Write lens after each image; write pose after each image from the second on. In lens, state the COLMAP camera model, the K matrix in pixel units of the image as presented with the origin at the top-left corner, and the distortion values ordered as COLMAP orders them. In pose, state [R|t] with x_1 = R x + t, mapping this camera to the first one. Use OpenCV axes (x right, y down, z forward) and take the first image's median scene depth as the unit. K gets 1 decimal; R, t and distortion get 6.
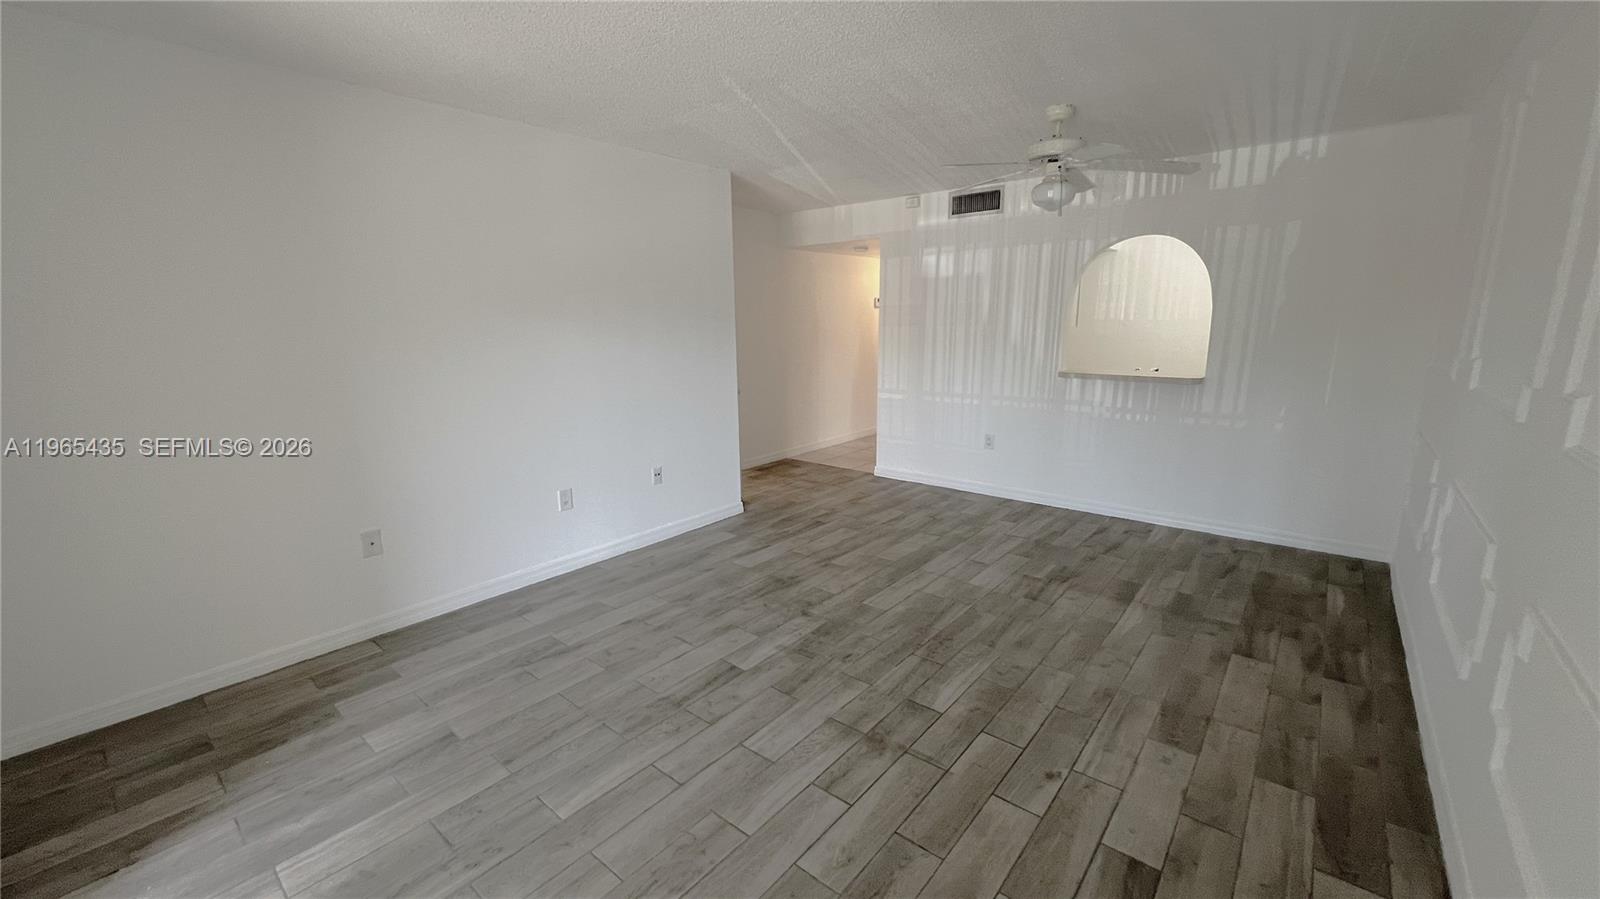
lens RADIAL K [[638.1, 0, 797.8], [0, 638.1, 444.4], [0, 0, 1]] dist [0.000850, -0.000048]
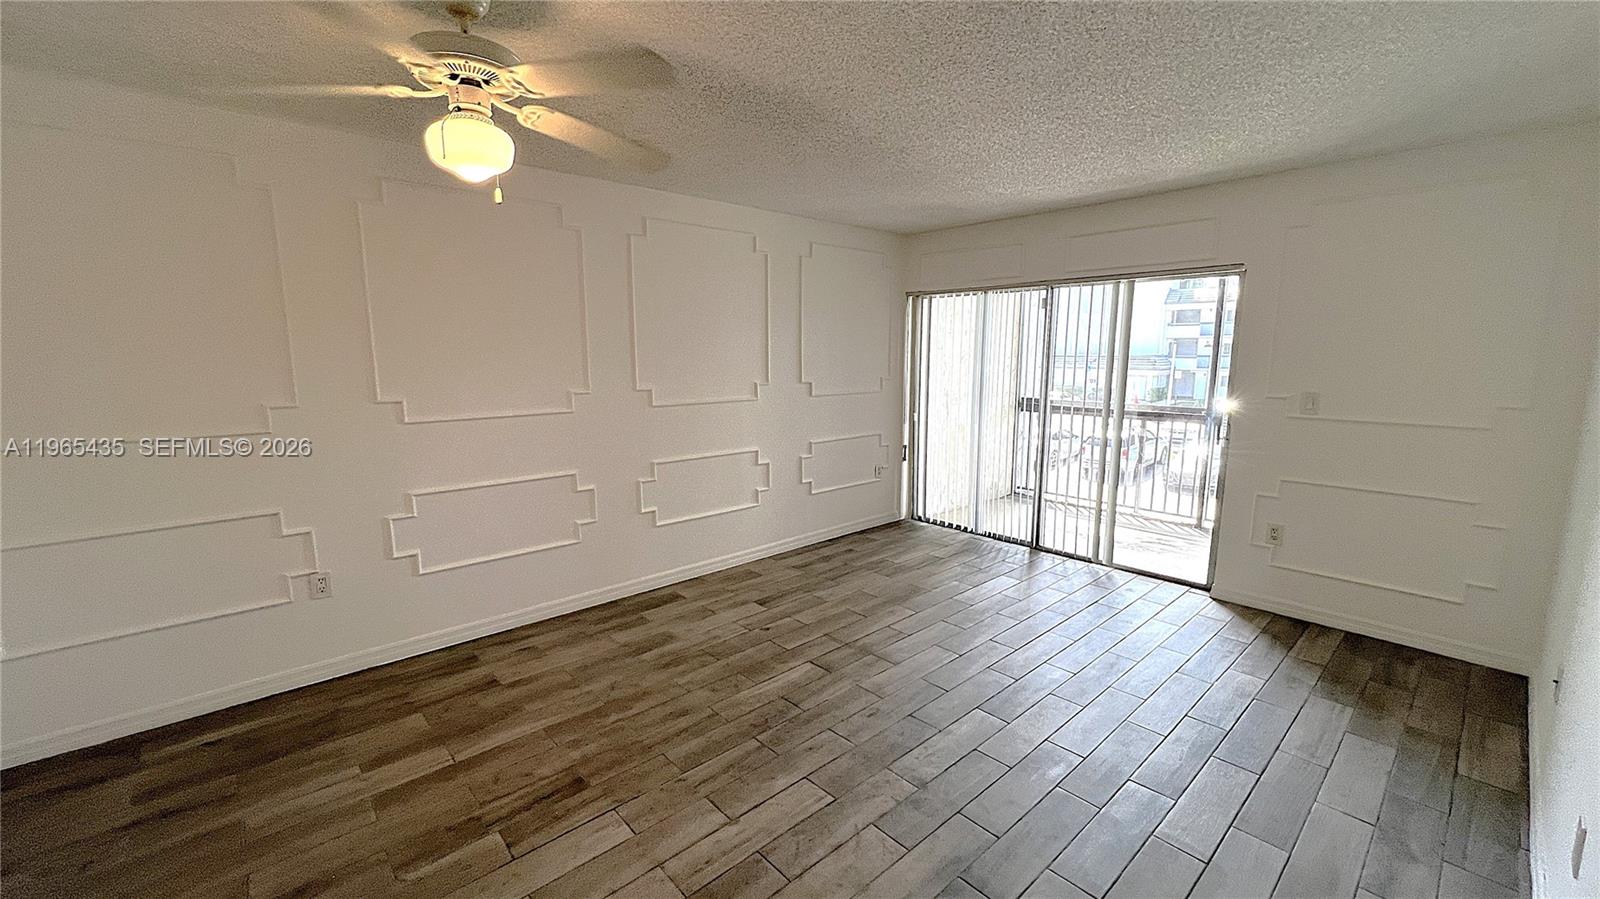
lens RADIAL K [[638.1, 0, 797.8], [0, 638.1, 444.4], [0, 0, 1]] dist [0.000850, -0.000048]
pose [[-0.989209, -0.011285, 0.146074, 0.054502], [0.039279, 0.940101, 0.338625, -0.381666], [-0.141146, 0.340709, -0.929513, 1.788831]]
